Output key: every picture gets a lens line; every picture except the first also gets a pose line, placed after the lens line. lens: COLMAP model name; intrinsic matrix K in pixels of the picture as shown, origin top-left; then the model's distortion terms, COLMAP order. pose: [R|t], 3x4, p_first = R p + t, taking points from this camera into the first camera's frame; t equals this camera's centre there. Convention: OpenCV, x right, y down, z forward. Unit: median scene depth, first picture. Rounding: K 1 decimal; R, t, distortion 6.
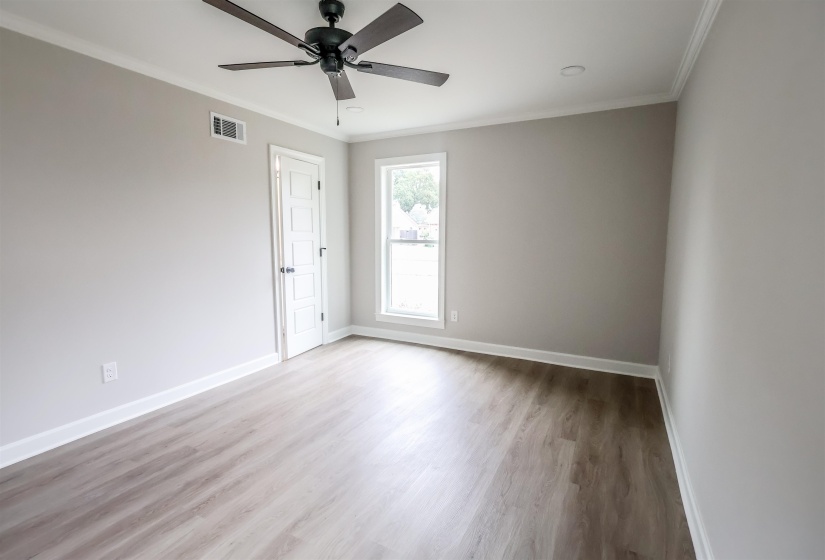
lens RADIAL K [[397.1, 0, 412.5], [0, 397.1, 280.0], [0, 0, 1]] dist [-0.010504, -0.000339]
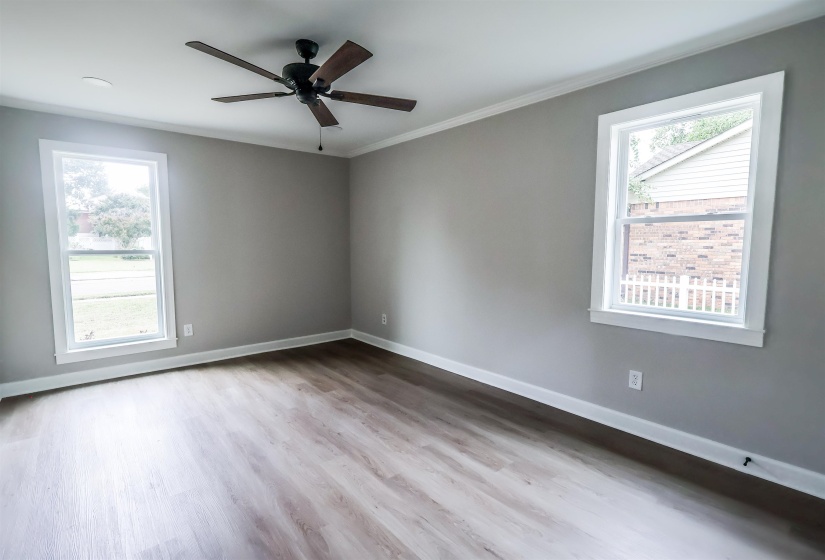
lens RADIAL K [[397.1, 0, 412.5], [0, 397.1, 280.0], [0, 0, 1]] dist [-0.010504, -0.000339]
pose [[0.392051, -0.097444, 0.914768, -0.676624], [0.110274, 0.992182, 0.058429, -0.028072], [-0.913310, 0.077968, 0.399732, 0.178499]]
